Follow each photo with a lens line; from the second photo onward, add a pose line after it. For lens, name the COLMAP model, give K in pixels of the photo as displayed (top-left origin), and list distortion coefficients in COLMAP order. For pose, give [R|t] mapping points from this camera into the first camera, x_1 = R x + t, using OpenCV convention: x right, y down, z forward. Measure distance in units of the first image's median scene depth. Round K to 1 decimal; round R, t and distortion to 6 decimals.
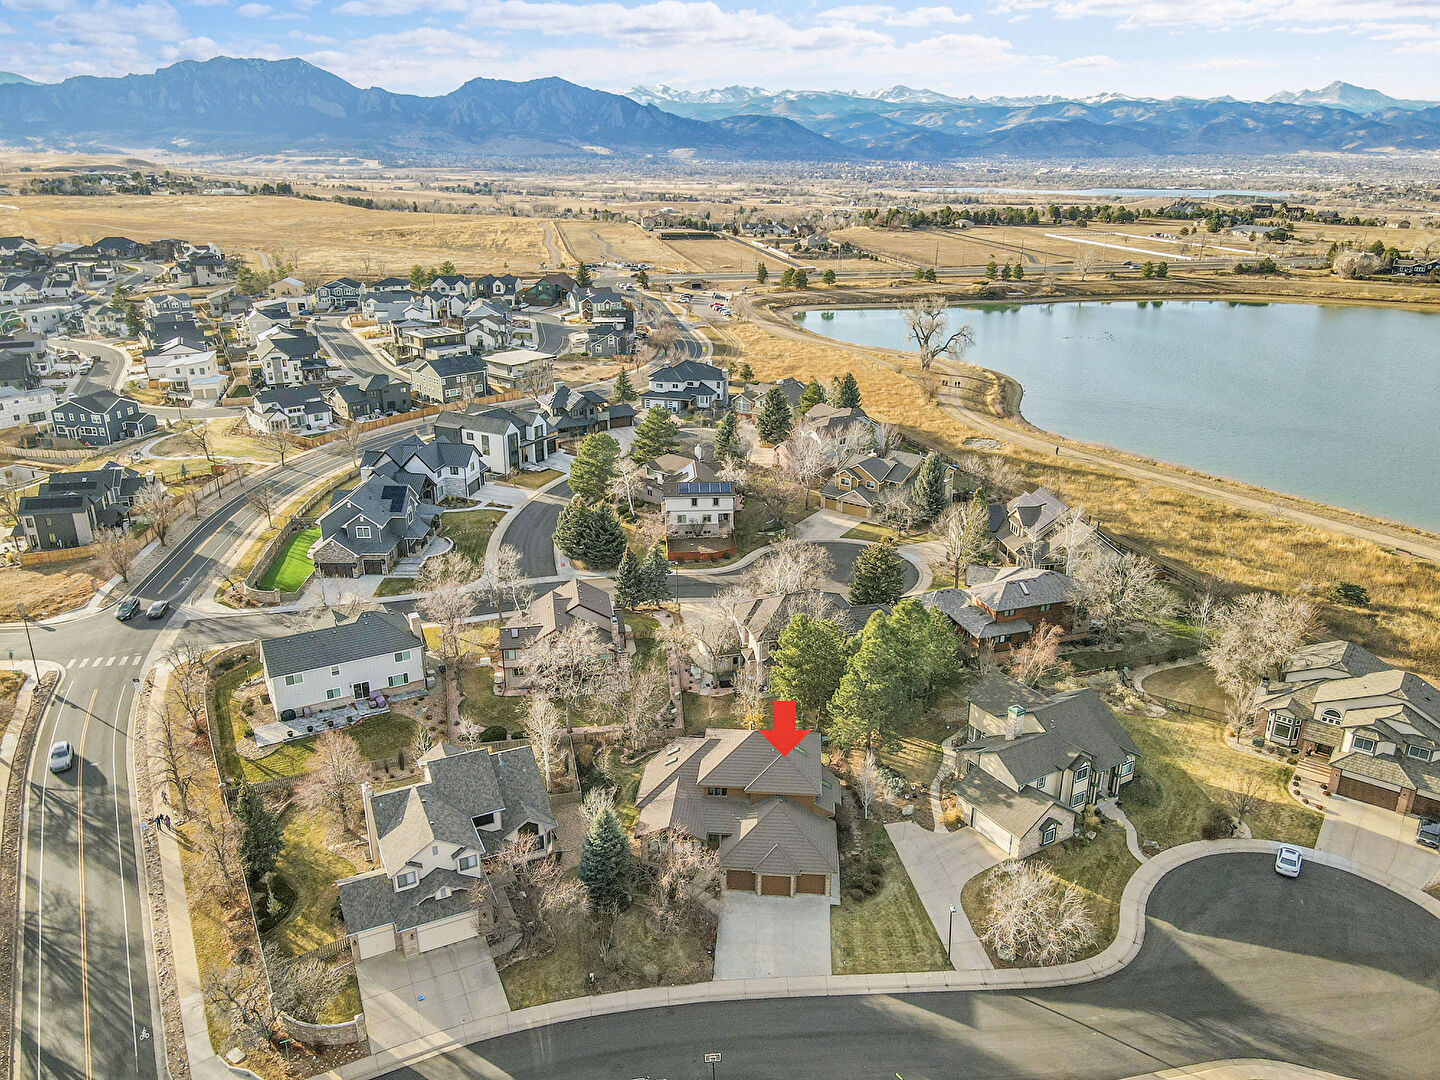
lens RADIAL K [[1060.1, 0, 718.6], [0, 1060.1, 538.2], [0, 0, 1]] dist [-0.010279, 0.040426]
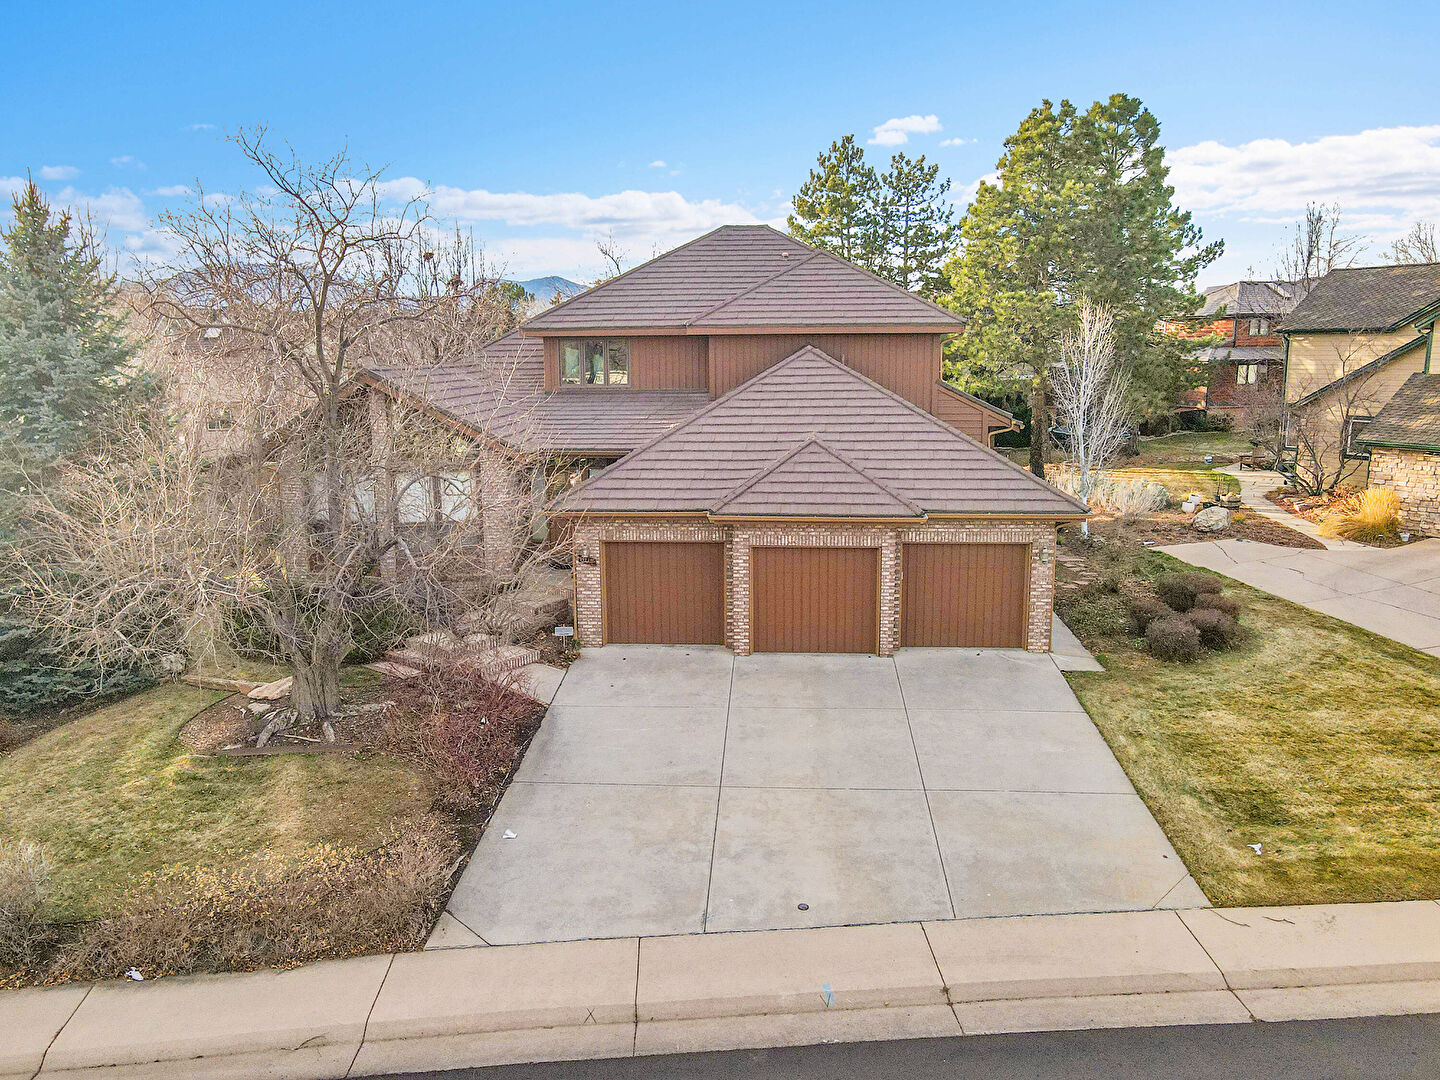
lens RADIAL K [[1060.1, 0, 718.6], [0, 1060.1, 538.2], [0, 0, 1]] dist [-0.010279, 0.040426]
pose [[0.999928, -0.011311, 0.003911, 0.029659], [0.011810, 0.985478, -0.169390, 0.321232], [-0.001938, 0.169424, 0.985541, 0.700897]]
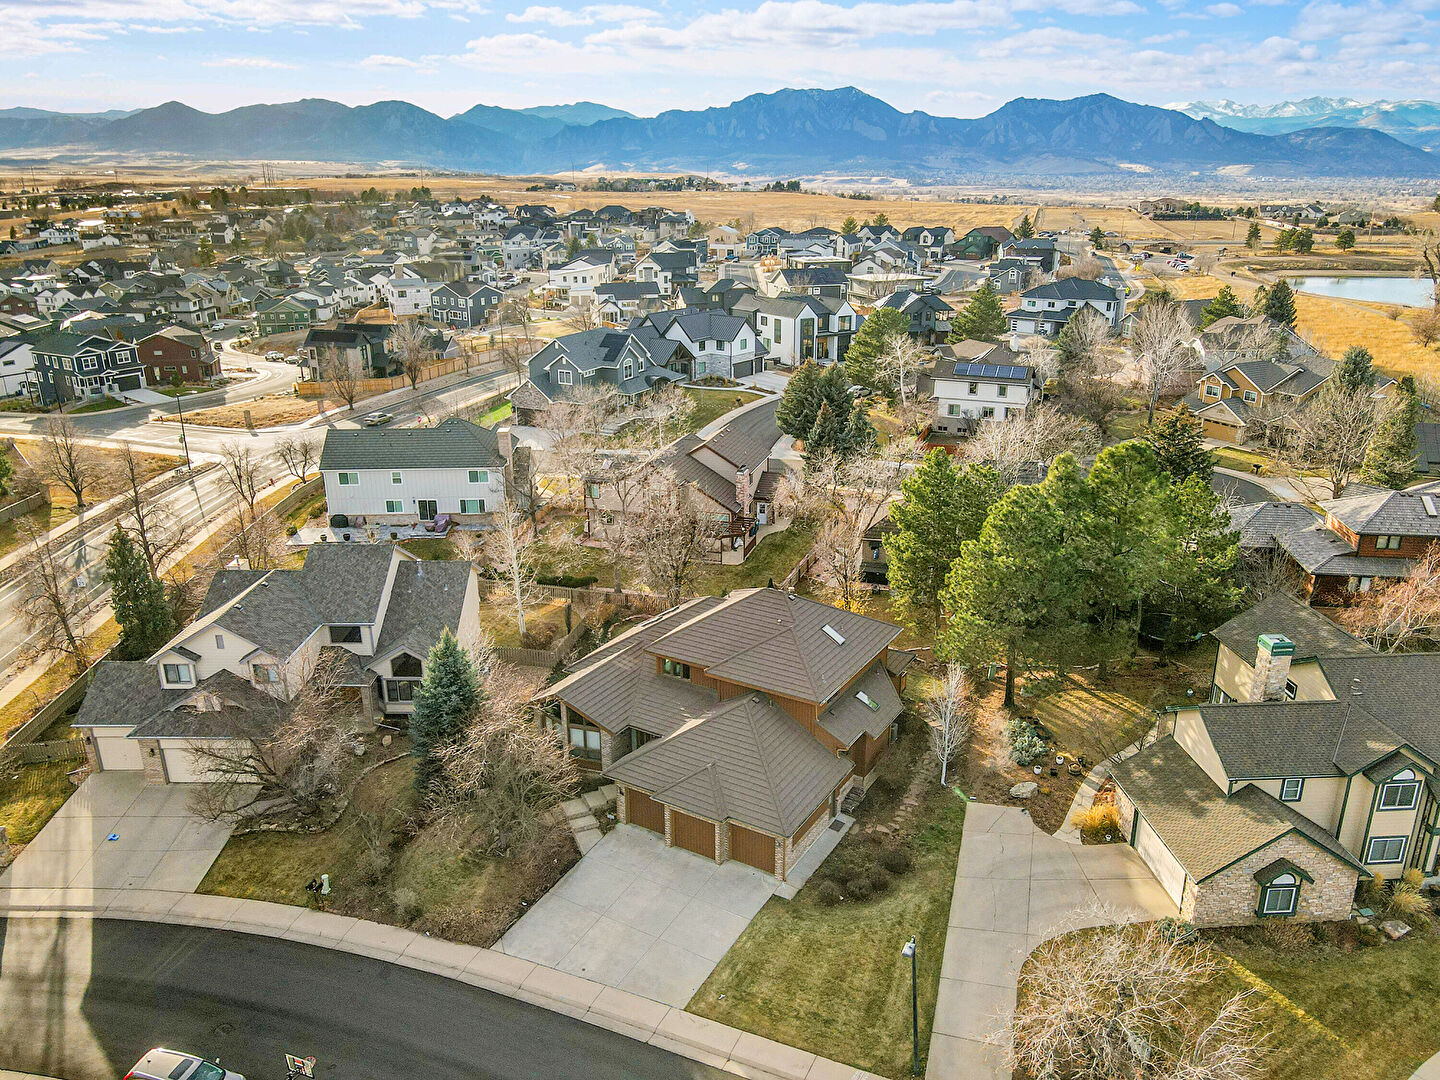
lens RADIAL K [[1060.1, 0, 718.6], [0, 1060.1, 538.2], [0, 0, 1]] dist [-0.010279, 0.040426]
pose [[0.893381, 0.140500, -0.426768, 0.257726], [-0.148817, 0.988766, 0.013991, 0.147806], [0.423940, 0.051011, 0.904253, 0.444382]]
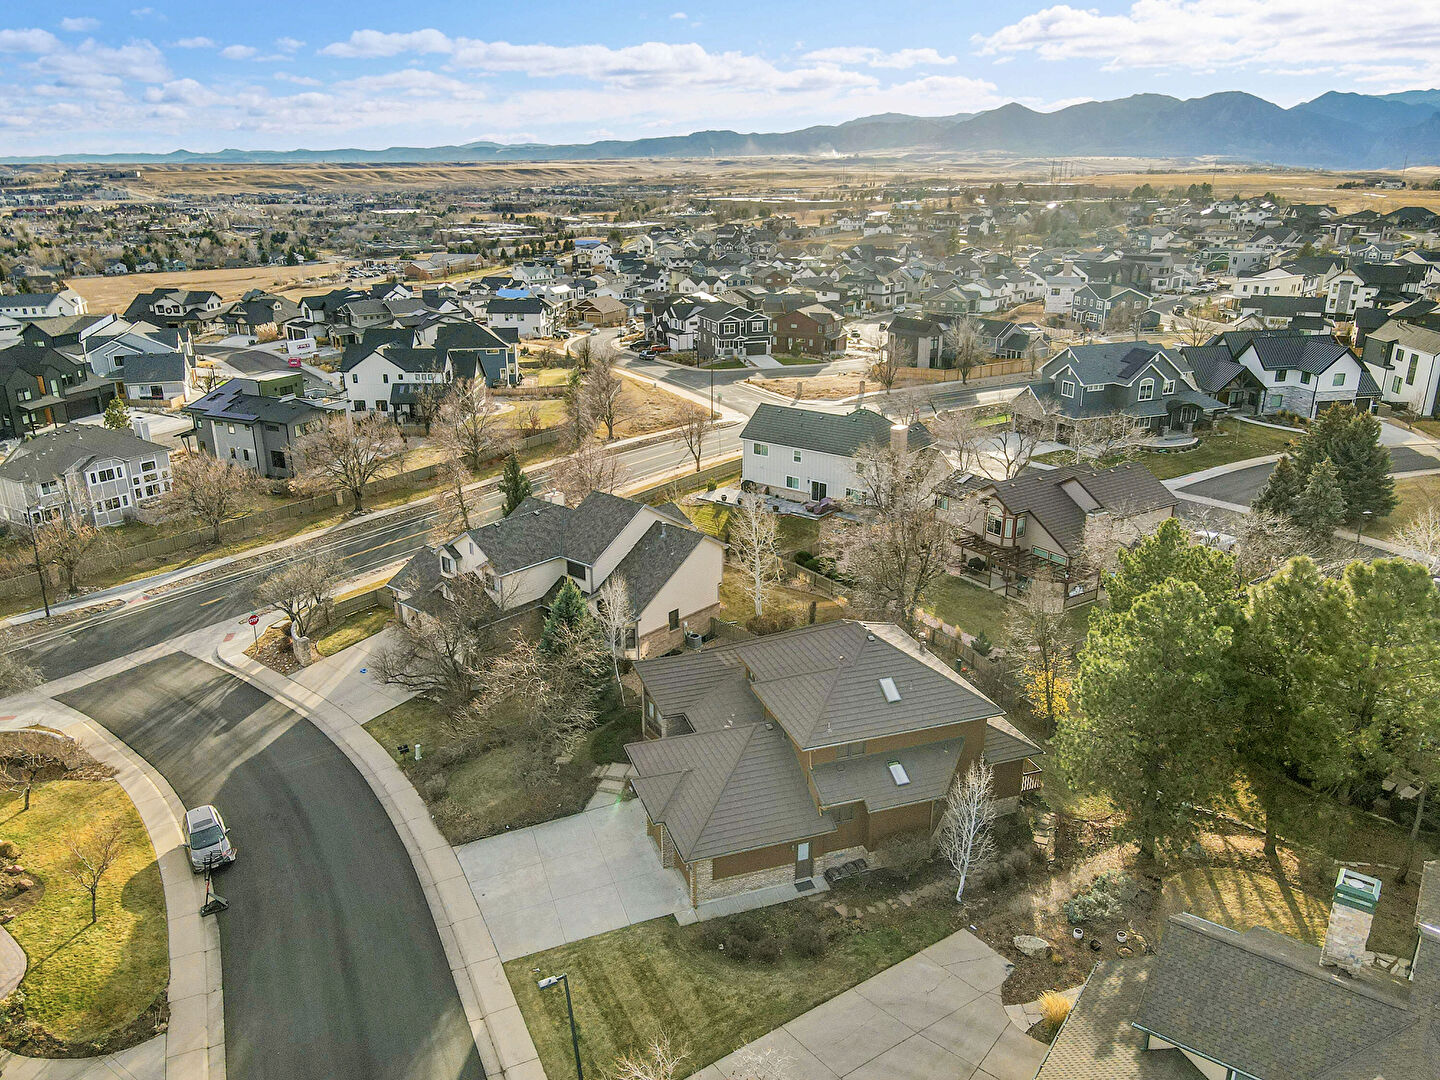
lens RADIAL K [[1060.1, 0, 718.6], [0, 1060.1, 538.2], [0, 0, 1]] dist [-0.010279, 0.040426]
pose [[0.396365, 0.297822, -0.868445, 0.464664], [-0.314650, 0.932701, 0.176249, 0.066269], [0.862491, 0.203397, 0.463399, 0.667696]]
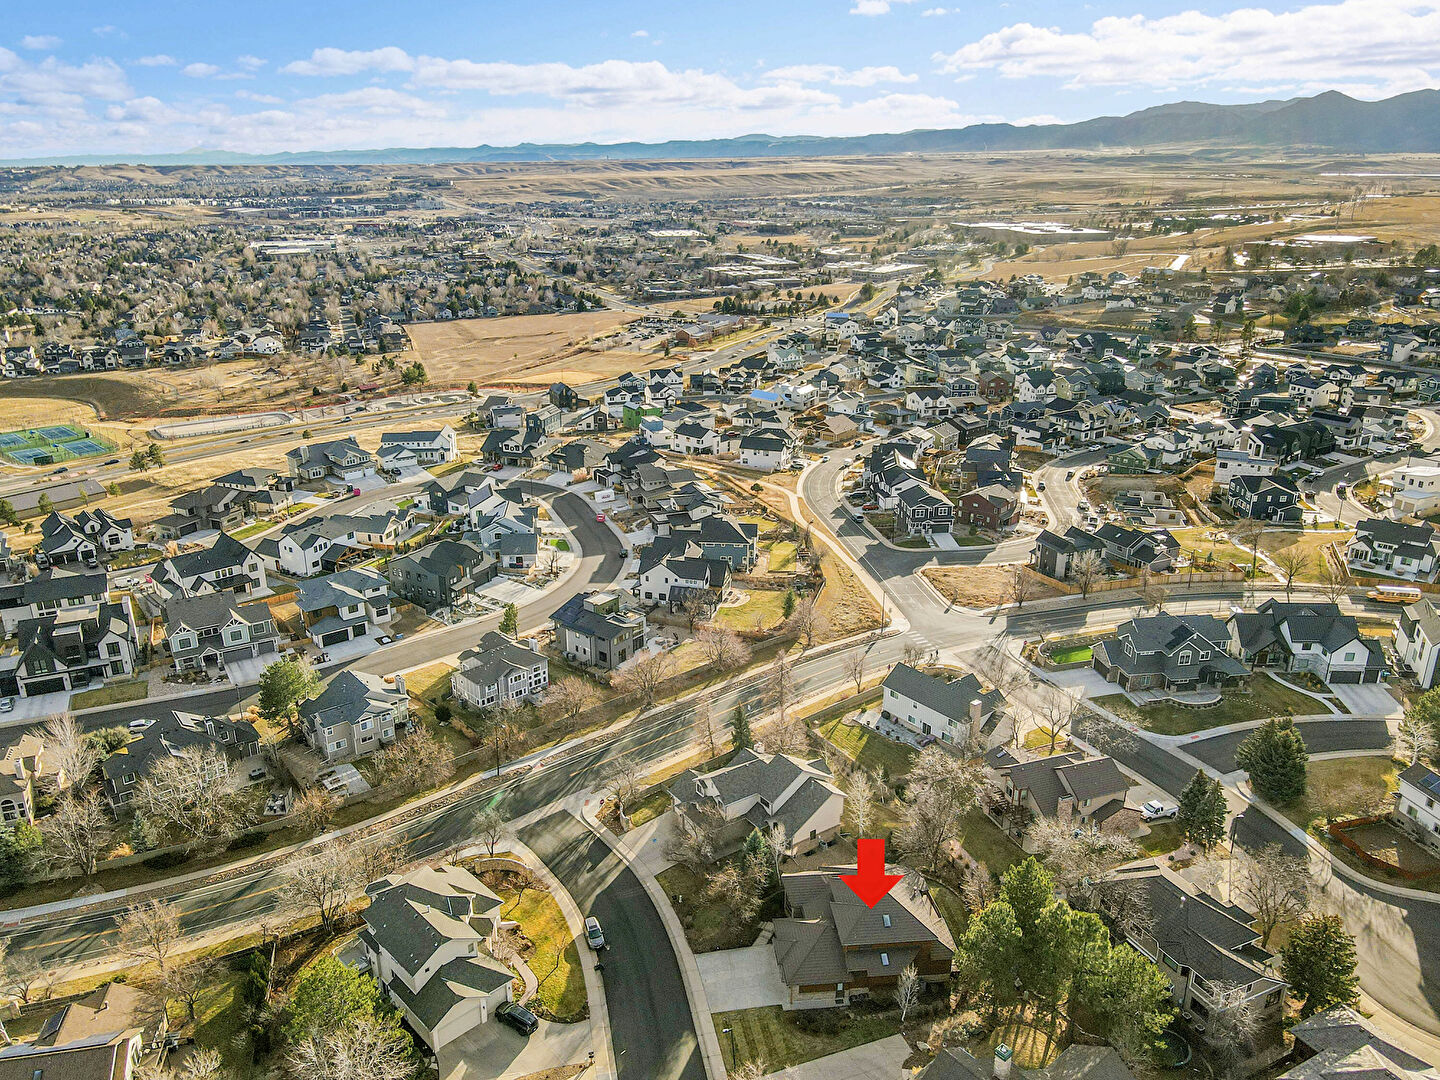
lens RADIAL K [[1060.1, 0, 718.6], [0, 1060.1, 538.2], [0, 0, 1]] dist [-0.010279, 0.040426]
pose [[0.167915, 0.327030, -0.929976, 0.979578], [-0.339079, 0.904970, 0.257013, -0.411008], [0.925651, 0.272179, 0.262847, 0.405279]]
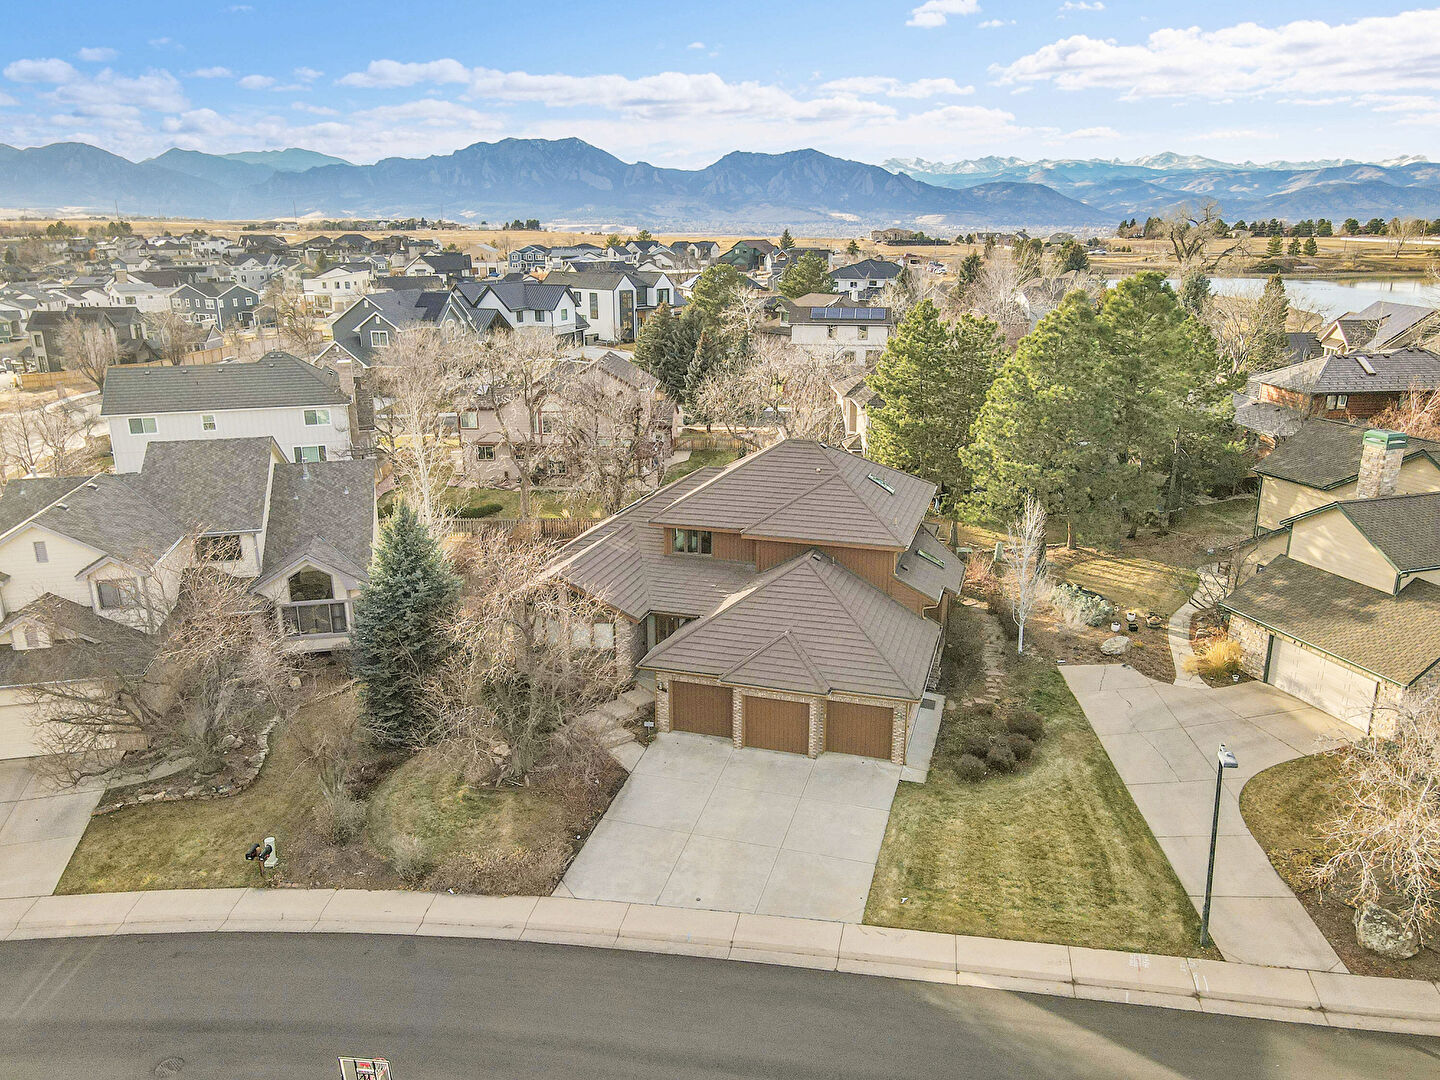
lens RADIAL K [[1060.1, 0, 718.6], [0, 1060.1, 538.2], [0, 0, 1]] dist [-0.010279, 0.040426]
pose [[0.975191, 0.057013, -0.213895, 0.108153], [-0.070005, 0.996102, -0.053660, 0.252052], [0.210002, 0.067302, 0.975382, 0.518631]]
